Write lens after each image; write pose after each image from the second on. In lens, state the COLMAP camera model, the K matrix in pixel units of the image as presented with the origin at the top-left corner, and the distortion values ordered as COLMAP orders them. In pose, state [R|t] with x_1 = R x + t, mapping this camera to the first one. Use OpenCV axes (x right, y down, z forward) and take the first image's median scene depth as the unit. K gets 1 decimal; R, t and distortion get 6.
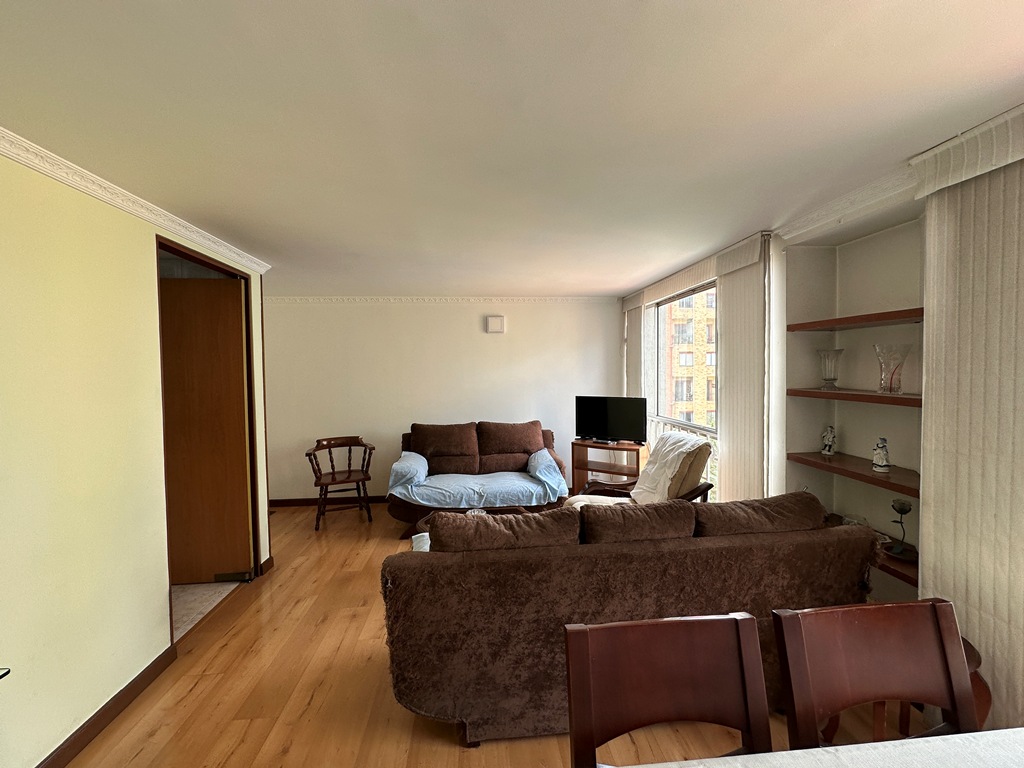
lens RADIAL K [[407.4, 0, 511.1], [0, 407.4, 383.3], [0, 0, 1]] dist [-0.001848, -0.000049]
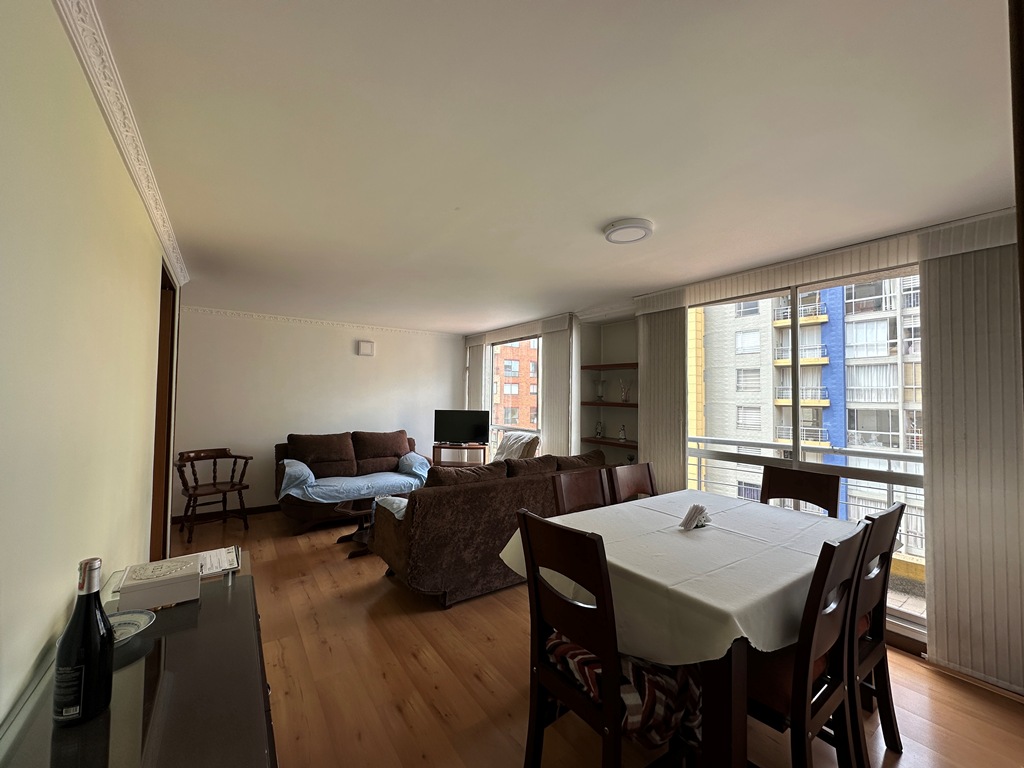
lens RADIAL K [[407.4, 0, 511.1], [0, 407.4, 383.3], [0, 0, 1]] dist [-0.001848, -0.000049]
pose [[0.867818, 0.040280, 0.495247, -0.312429], [-0.007972, 0.997709, -0.067177, 0.037407], [-0.496819, 0.054350, 0.866151, -0.262577]]
